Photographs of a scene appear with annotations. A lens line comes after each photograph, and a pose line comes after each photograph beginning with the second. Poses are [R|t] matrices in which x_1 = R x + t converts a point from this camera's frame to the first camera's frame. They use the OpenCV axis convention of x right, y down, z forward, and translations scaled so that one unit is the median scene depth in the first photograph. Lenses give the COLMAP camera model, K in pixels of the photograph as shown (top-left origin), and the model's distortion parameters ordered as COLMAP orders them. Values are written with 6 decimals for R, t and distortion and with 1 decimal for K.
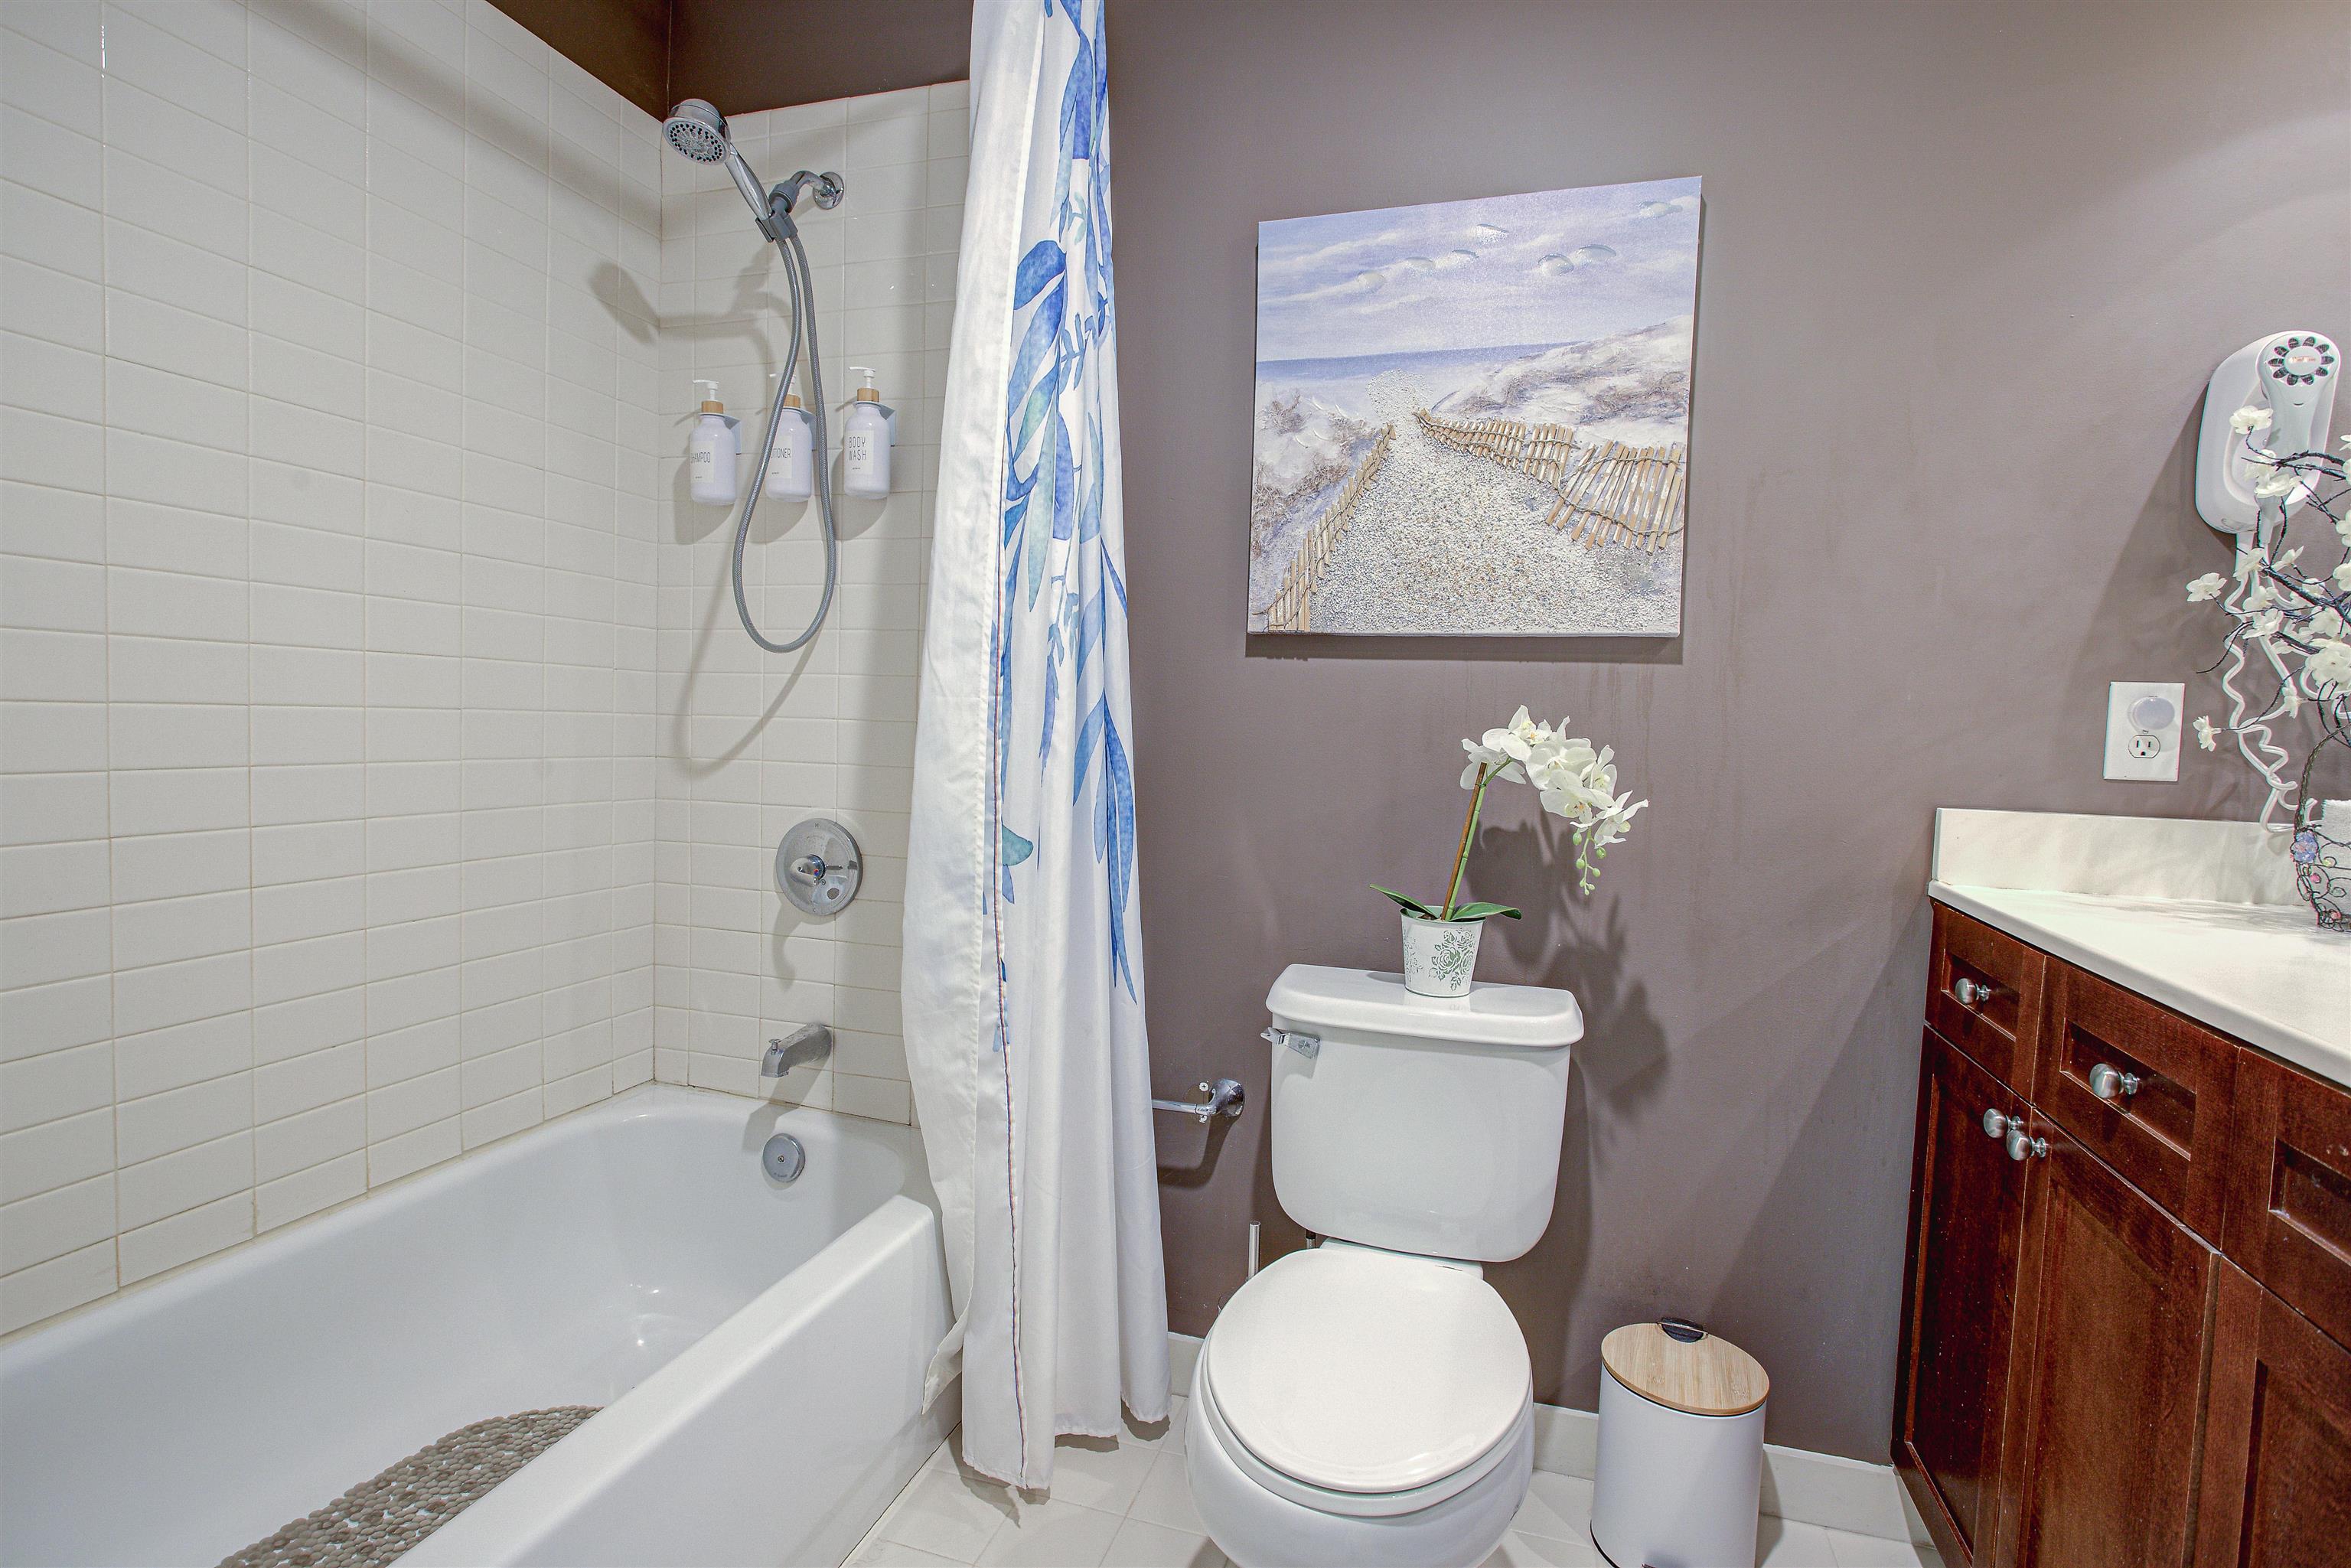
lens RADIAL K [[1193.1, 0, 1183.3], [0, 1193.1, 779.8], [0, 0, 1]] dist [-0.012968, 0.007851]
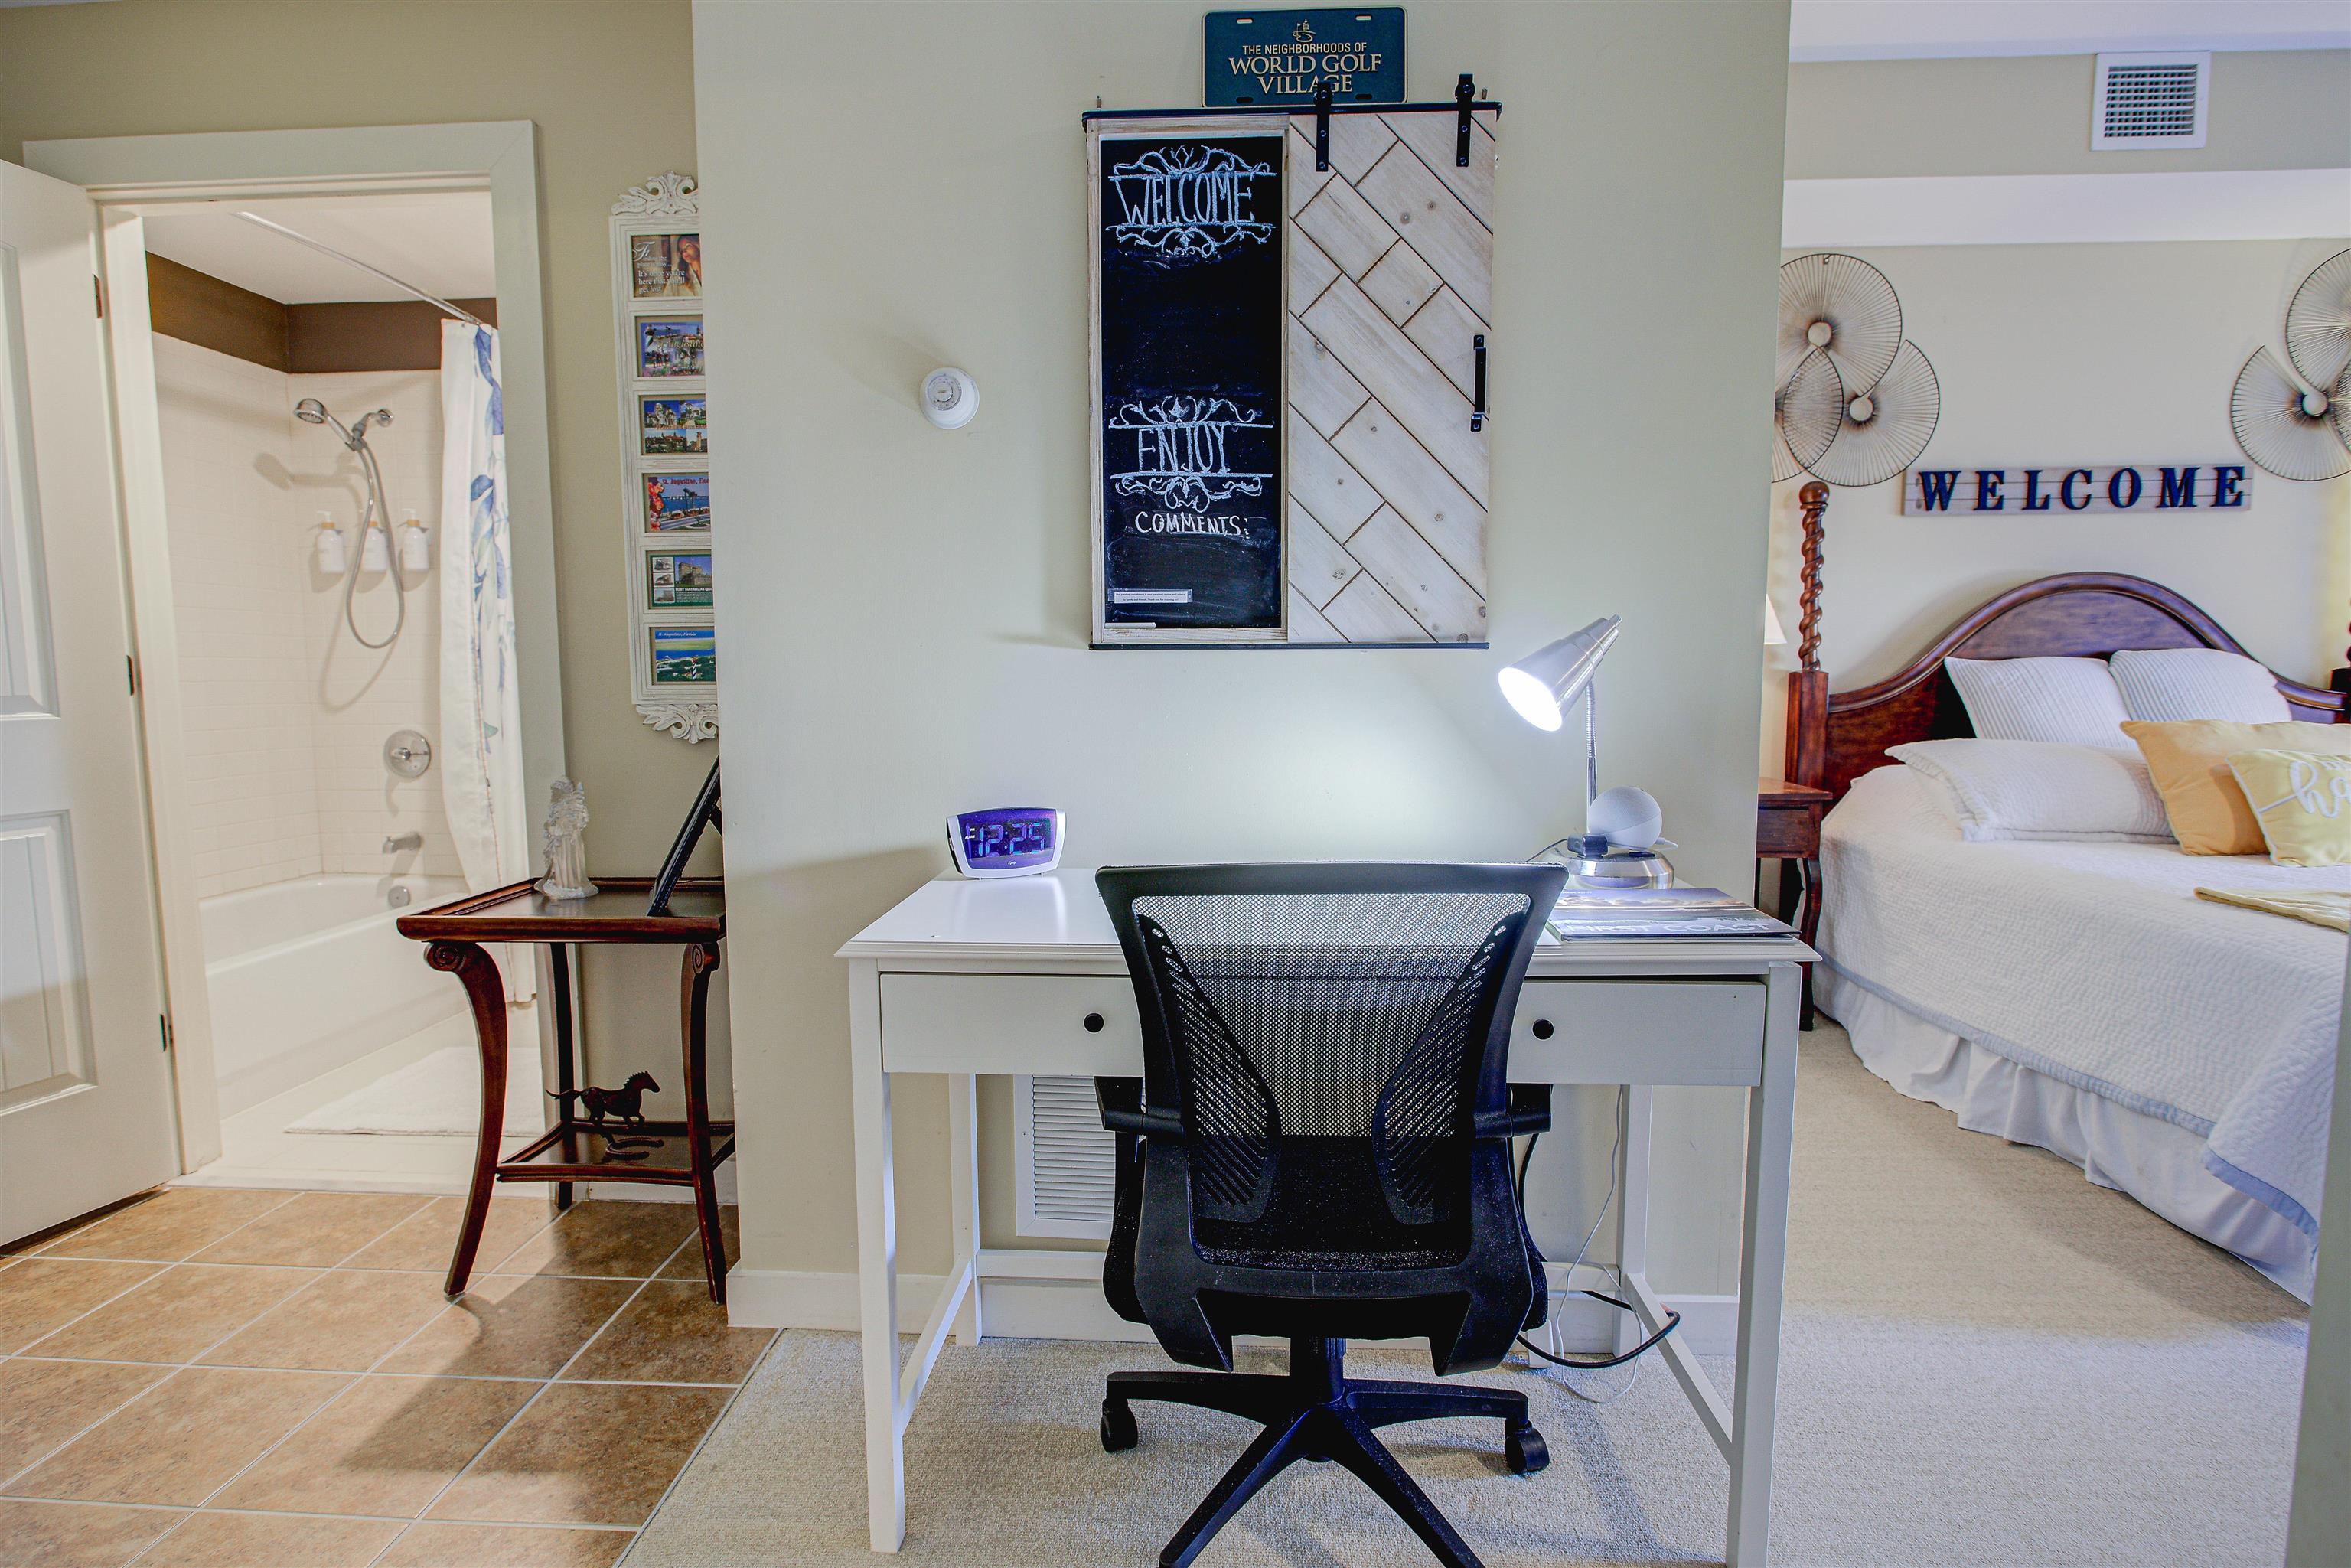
lens RADIAL K [[1193.1, 0, 1174.5], [0, 1193.1, 789.8], [0, 0, 1]] dist [-0.012968, 0.007851]
pose [[0.972038, -0.058349, 0.227461, 0.520439], [0.047393, 0.997451, 0.053338, 0.092280], [-0.229993, -0.041067, 0.972325, -1.320570]]
